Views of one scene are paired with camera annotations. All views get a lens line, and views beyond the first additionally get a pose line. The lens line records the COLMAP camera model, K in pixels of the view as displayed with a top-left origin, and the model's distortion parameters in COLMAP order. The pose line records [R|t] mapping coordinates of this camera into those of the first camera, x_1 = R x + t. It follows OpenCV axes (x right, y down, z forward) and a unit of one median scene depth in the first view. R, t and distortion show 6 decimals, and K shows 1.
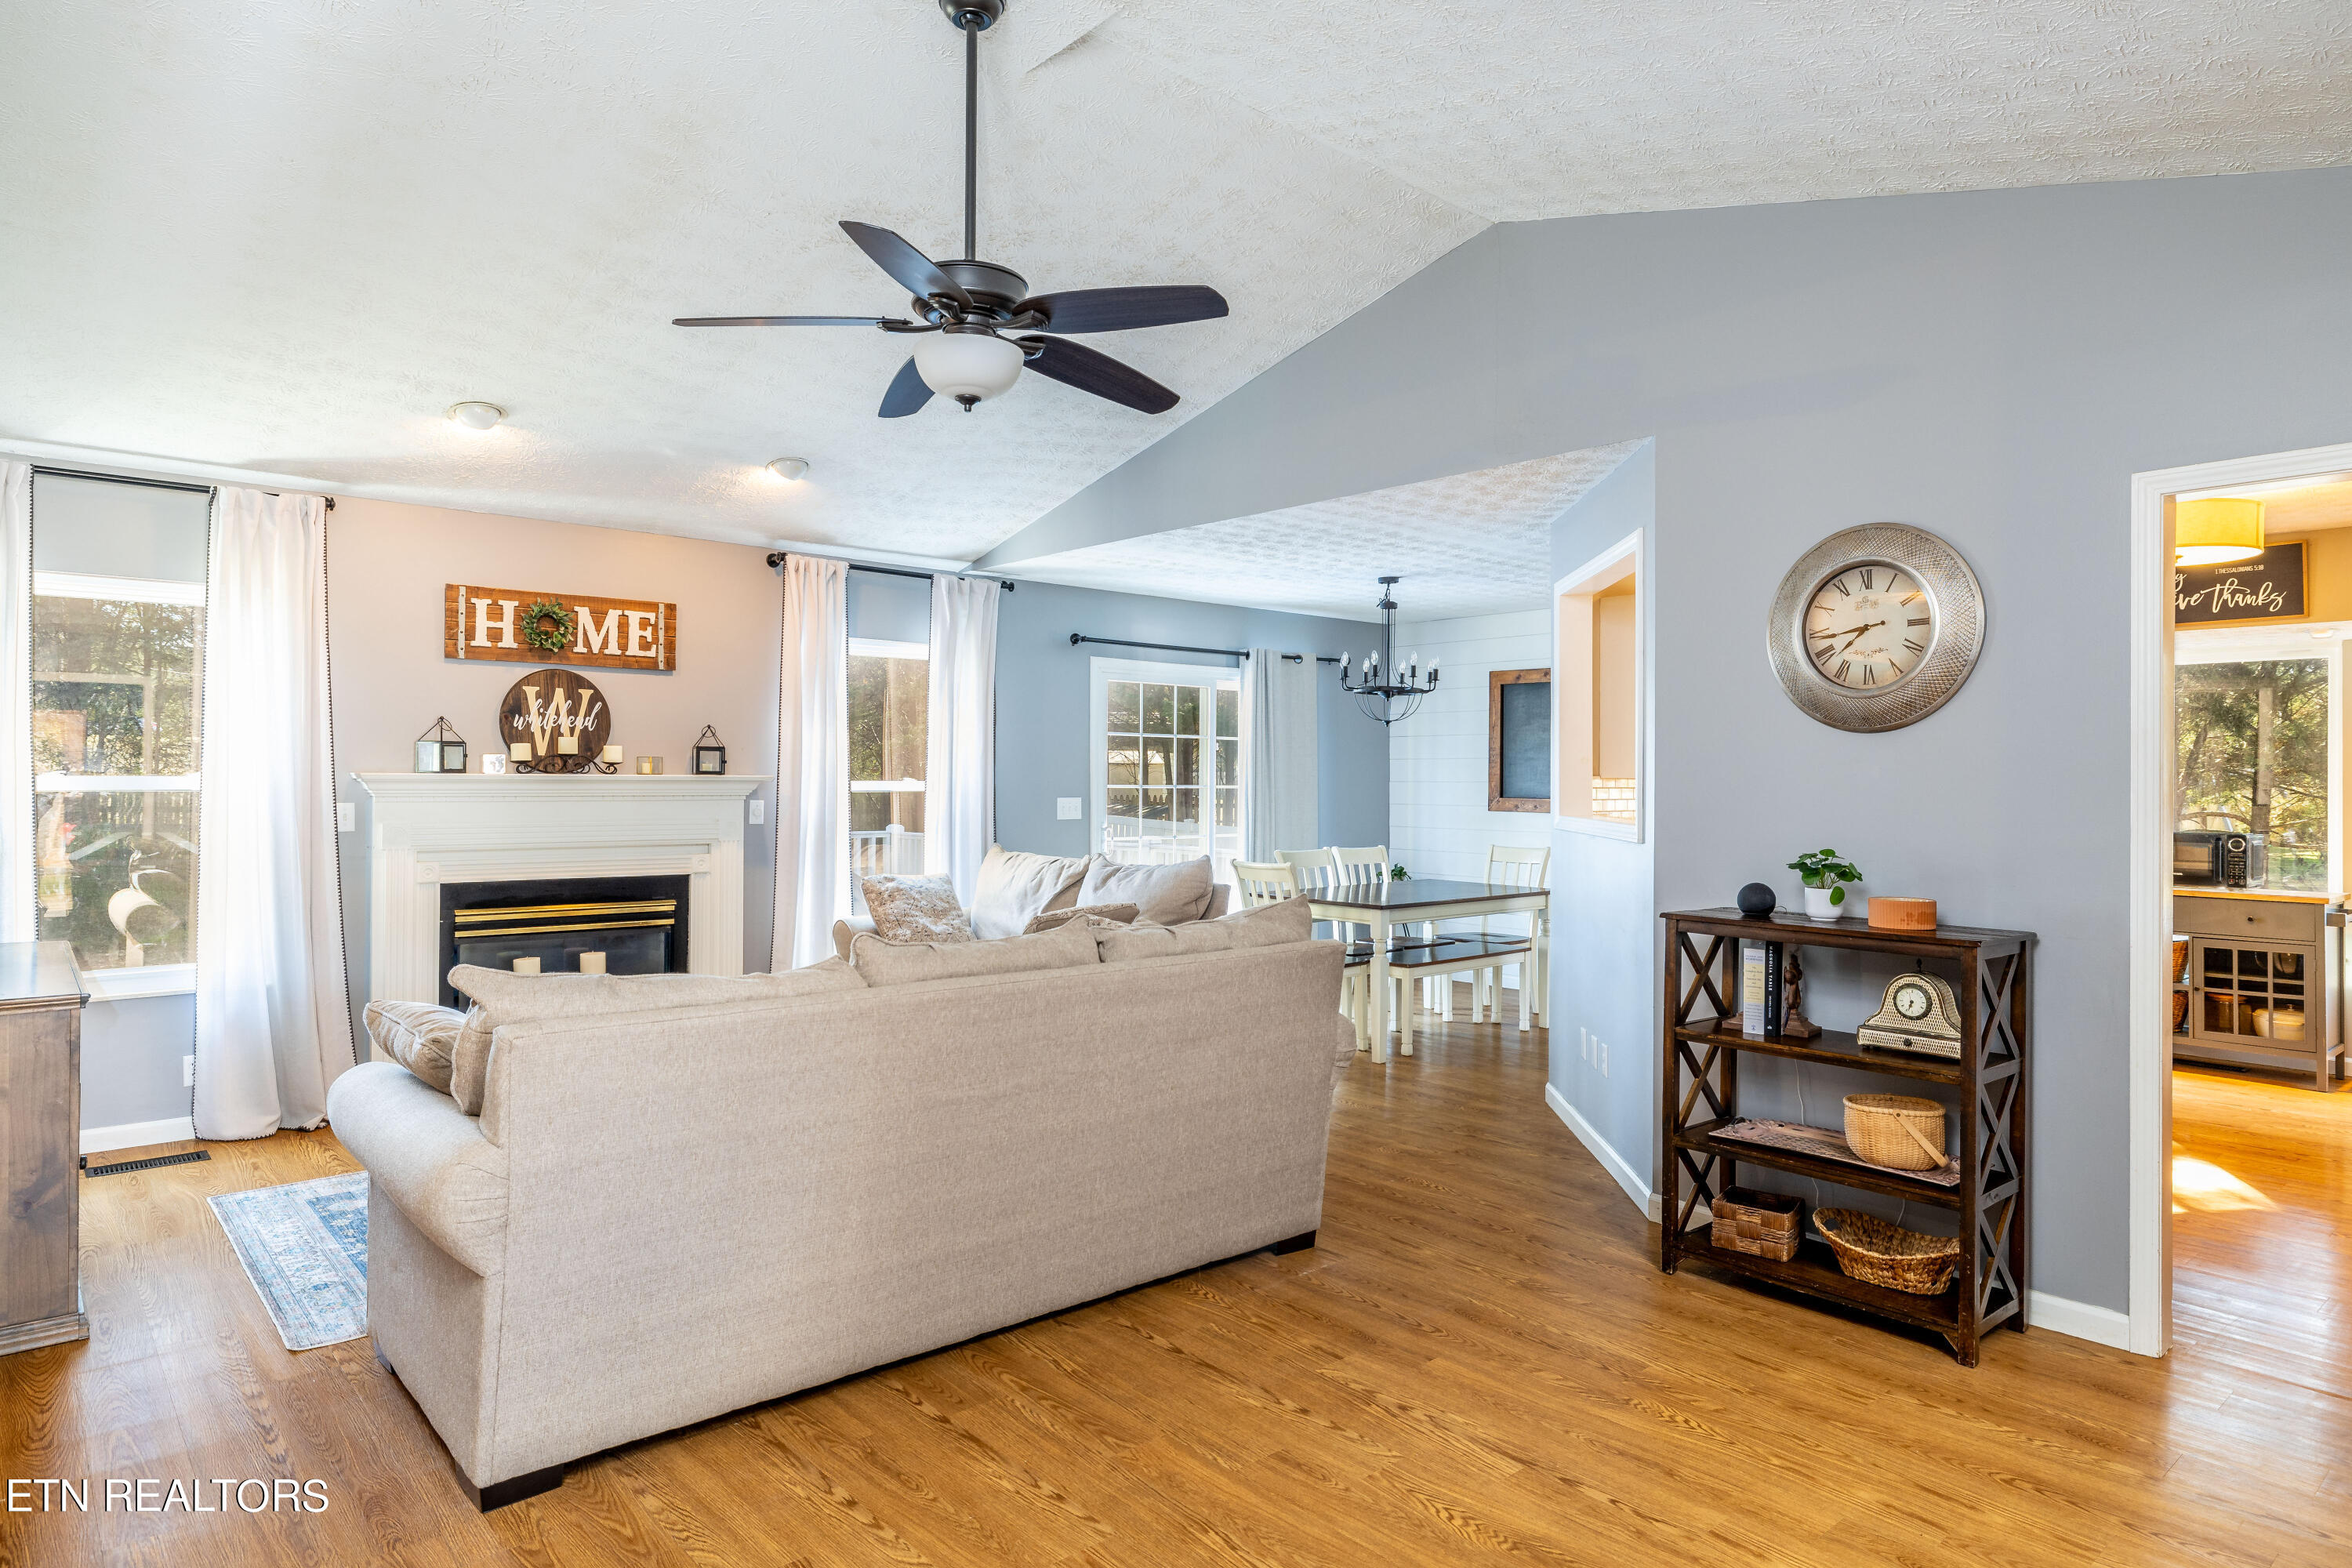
lens RADIAL K [[1344.4, 0, 1171.8], [0, 1344.4, 773.2], [0, 0, 1]] dist [-0.001632, 0.001852]
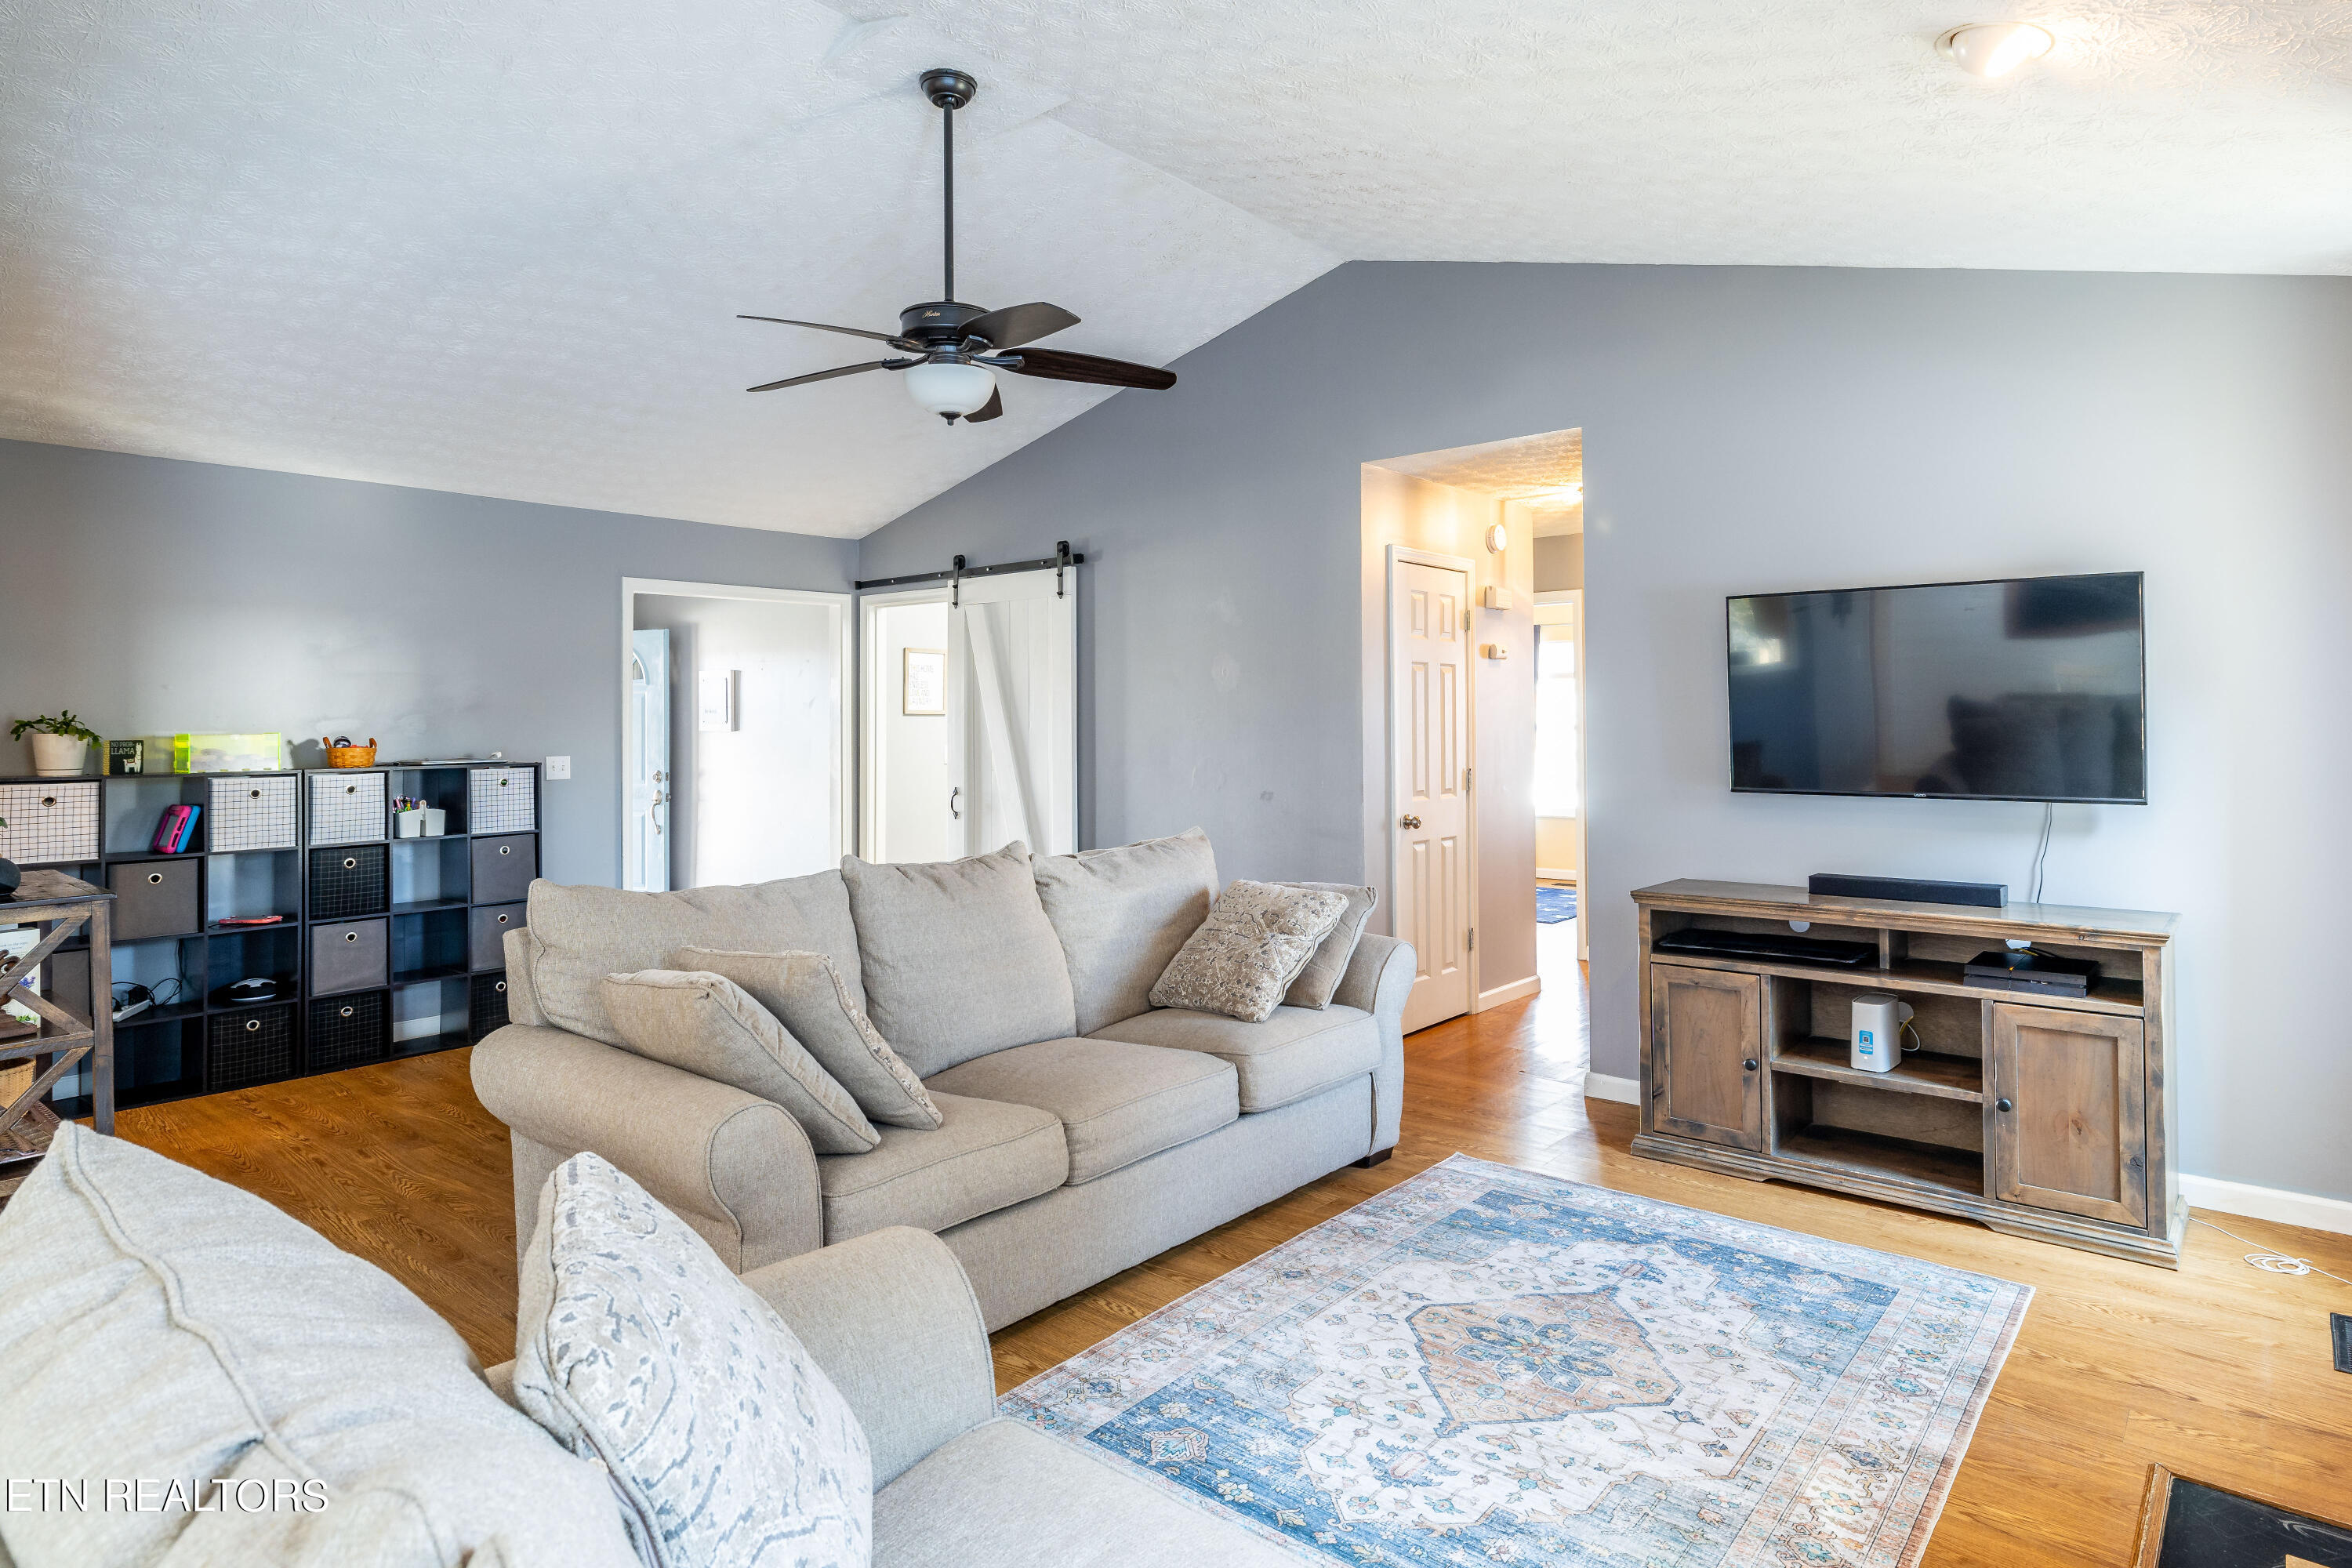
lens RADIAL K [[1291.7, 0, 1217.6], [0, 1291.7, 720.9], [0, 0, 1]] dist [0.011814, -0.001542]
pose [[-0.986113, -0.003059, -0.166045, -0.108076], [-0.000738, 0.999901, -0.014034, 0.008413], [0.166072, -0.013716, -0.986018, 1.184799]]
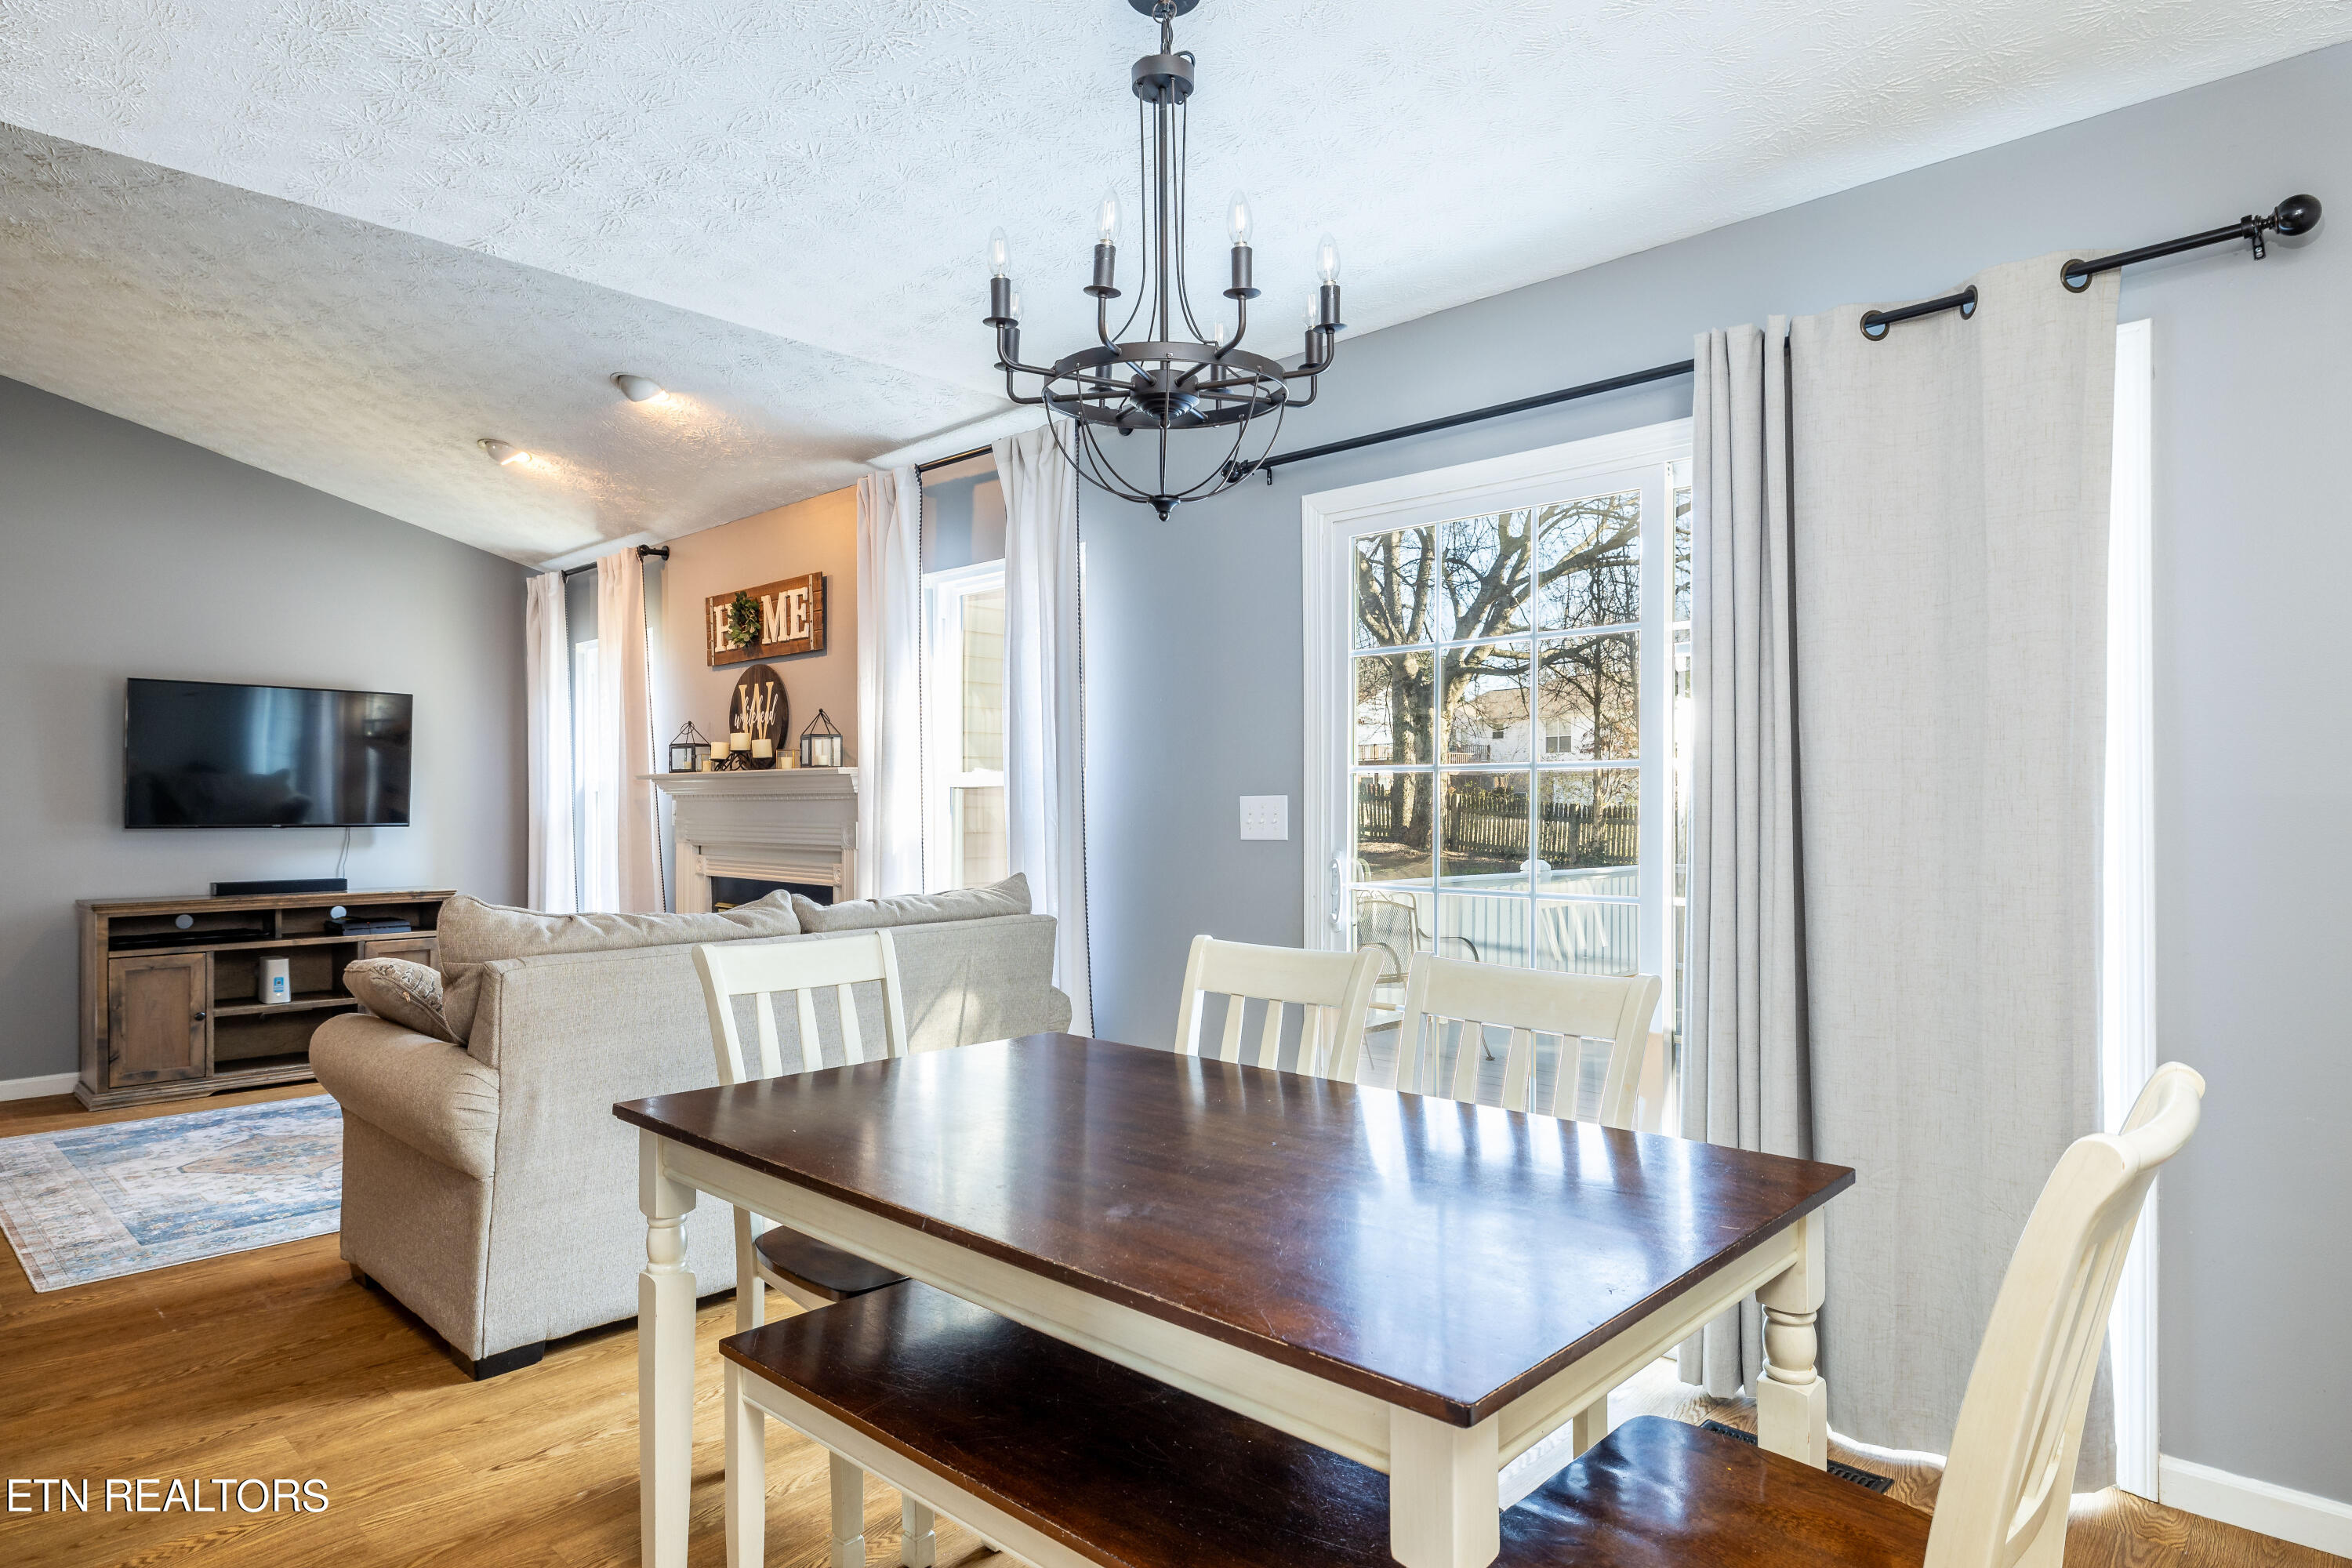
lens RADIAL K [[1344.4, 0, 1173.9], [0, 1344.4, 795.8], [0, 0, 1]] dist [-0.001632, 0.001852]
pose [[0.082765, -0.011587, -0.996502, 0.528975], [0.007473, 0.999912, -0.011006, 0.030327], [0.996541, -0.006536, 0.082844, 1.198321]]
